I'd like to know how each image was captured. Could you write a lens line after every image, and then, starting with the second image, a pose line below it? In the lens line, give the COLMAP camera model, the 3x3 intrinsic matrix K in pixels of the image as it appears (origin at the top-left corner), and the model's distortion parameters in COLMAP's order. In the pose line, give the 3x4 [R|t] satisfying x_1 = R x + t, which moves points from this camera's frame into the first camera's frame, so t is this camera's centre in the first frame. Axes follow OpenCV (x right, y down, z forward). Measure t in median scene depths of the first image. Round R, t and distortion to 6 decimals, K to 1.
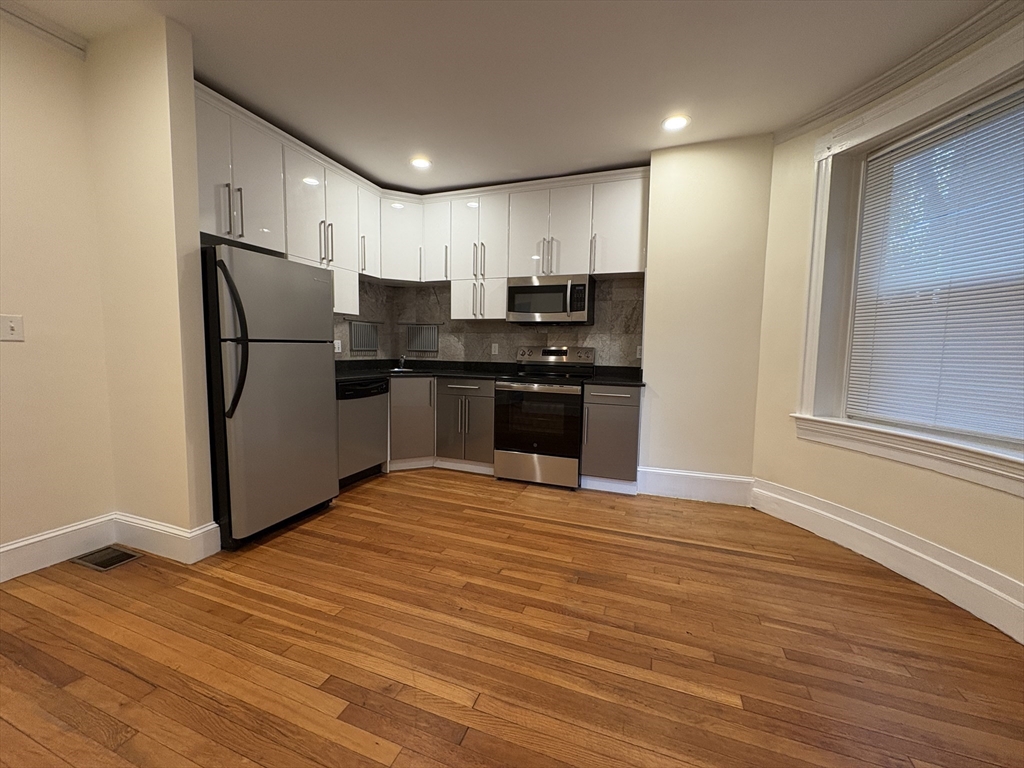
lens RADIAL K [[405.9, 0, 511.2], [0, 405.9, 382.9], [0, 0, 1]] dist [-0.001270, 0.000417]
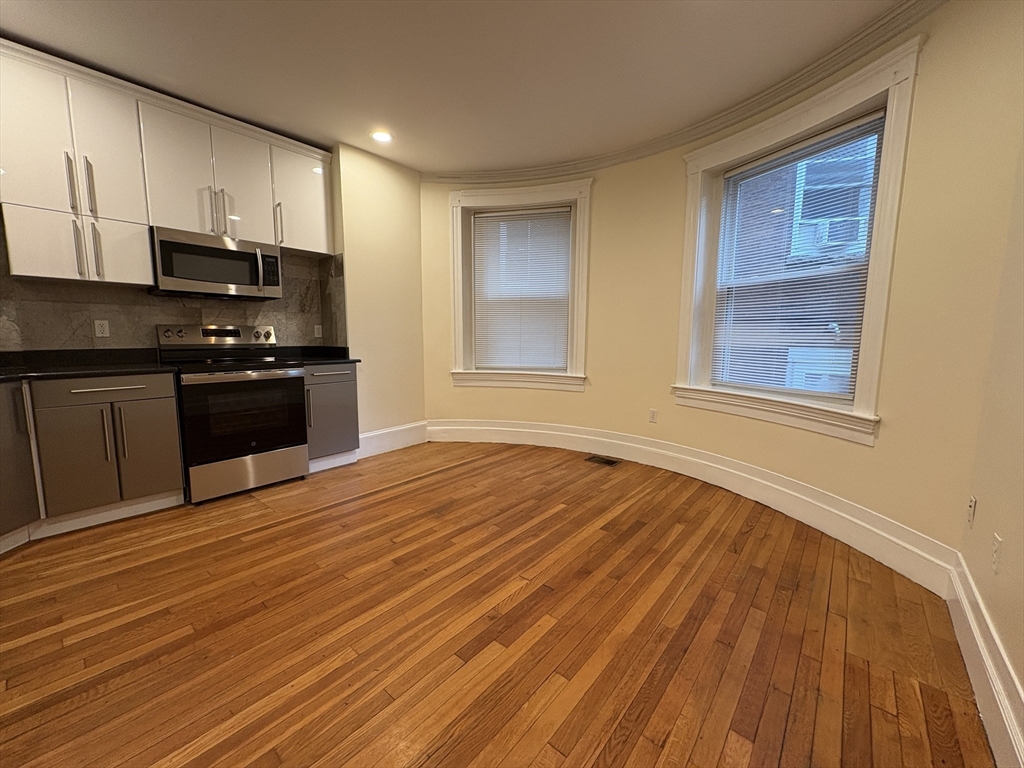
lens RADIAL K [[405.9, 0, 511.2], [0, 405.9, 382.5], [0, 0, 1]] dist [-0.001270, 0.000417]
pose [[0.342790, -0.127336, 0.930742, -0.591203], [0.077395, 0.991231, 0.107107, -0.023866], [-0.936218, 0.035320, 0.349640, 0.230385]]
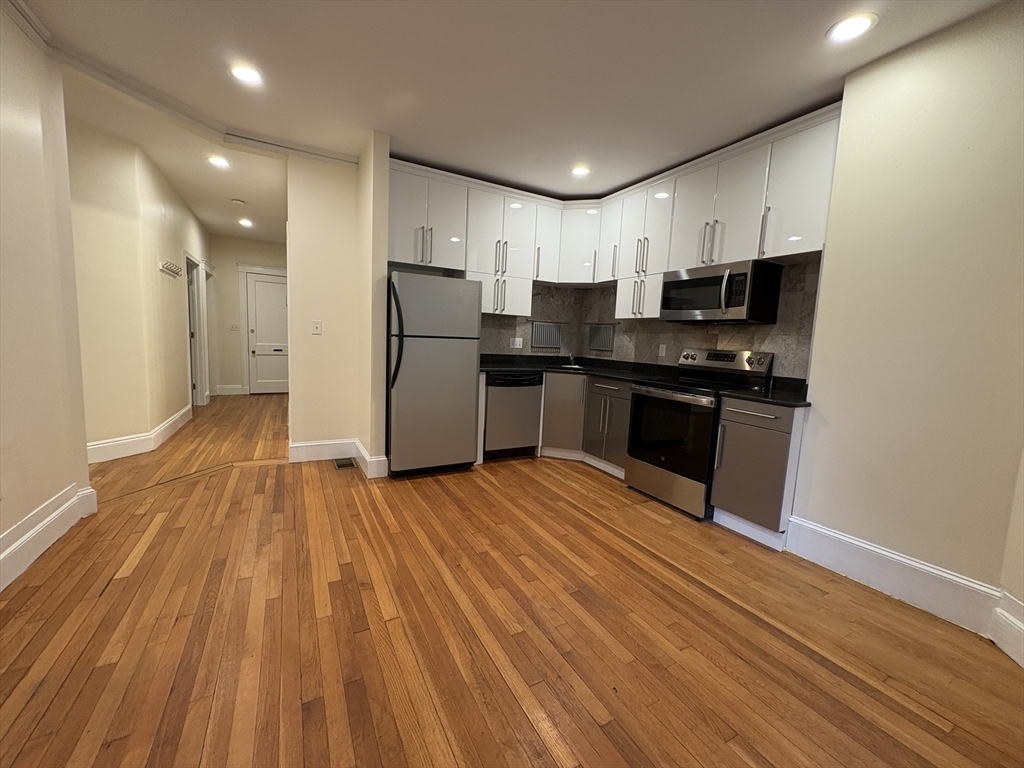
lens RADIAL K [[405.9, 0, 510.8], [0, 405.9, 382.8], [0, 0, 1]] dist [-0.001270, 0.000417]
pose [[0.753824, 0.088381, -0.651106, 0.423213], [-0.088608, 0.995535, 0.032548, -0.013582], [0.651075, 0.033158, 0.758289, 0.110983]]
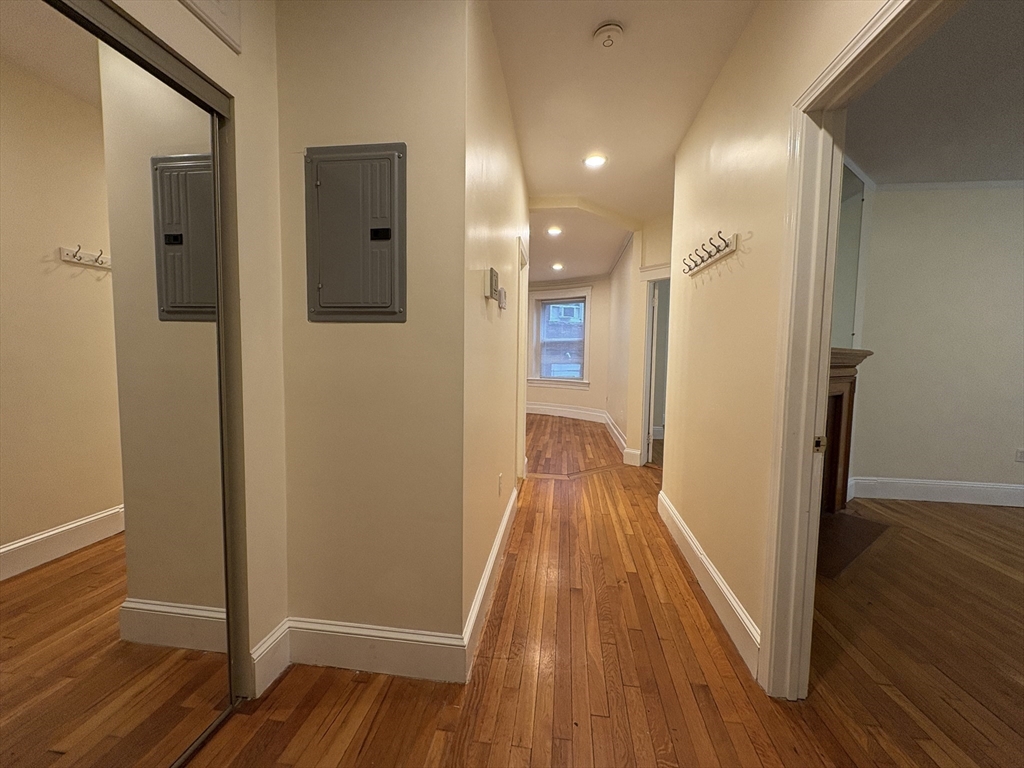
lens RADIAL K [[405.9, 0, 510.1], [0, 405.9, 383.9], [0, 0, 1]] dist [-0.001270, 0.000417]
pose [[-0.224864, -0.091081, 0.970124, -2.093530], [0.058908, 0.992530, 0.106839, -0.134053], [-0.972608, 0.081172, -0.217819, 0.922013]]
